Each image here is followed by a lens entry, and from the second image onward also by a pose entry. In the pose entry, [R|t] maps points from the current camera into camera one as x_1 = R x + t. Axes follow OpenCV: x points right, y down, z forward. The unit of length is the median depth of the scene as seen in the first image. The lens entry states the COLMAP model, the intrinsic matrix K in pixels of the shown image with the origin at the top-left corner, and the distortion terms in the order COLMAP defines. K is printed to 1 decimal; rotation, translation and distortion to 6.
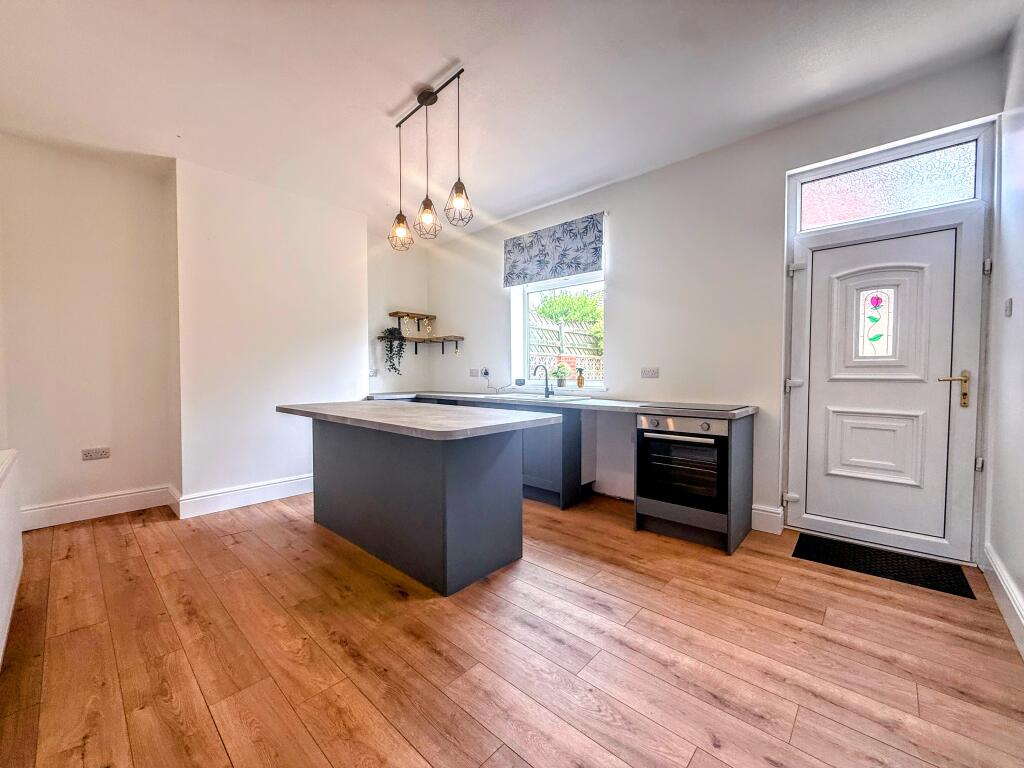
lens RADIAL K [[409.1, 0, 512.3], [0, 409.1, 385.1], [0, 0, 1]] dist [-0.000587, -0.000002]
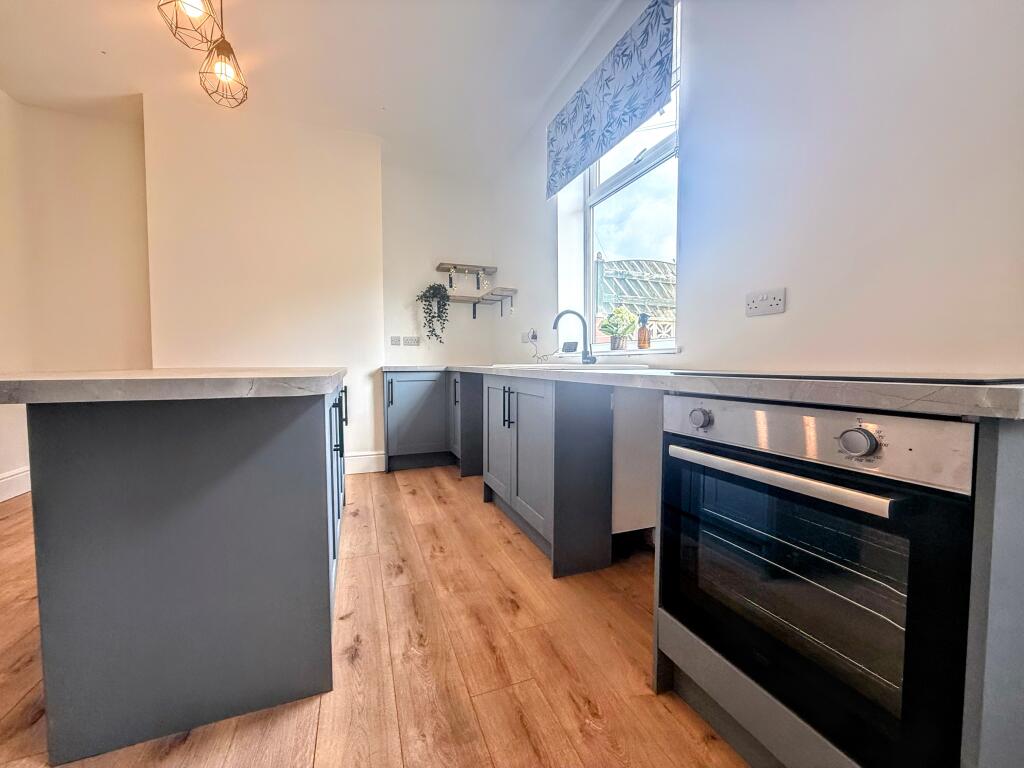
lens RADIAL K [[409.1, 0, 510.2], [0, 409.1, 385.4], [0, 0, 1]] dist [-0.000587, -0.000002]
pose [[0.890327, 0.026003, -0.454578, 0.252017], [-0.014307, 0.999473, 0.029152, 0.039008], [0.455097, -0.019451, 0.890229, 0.430943]]
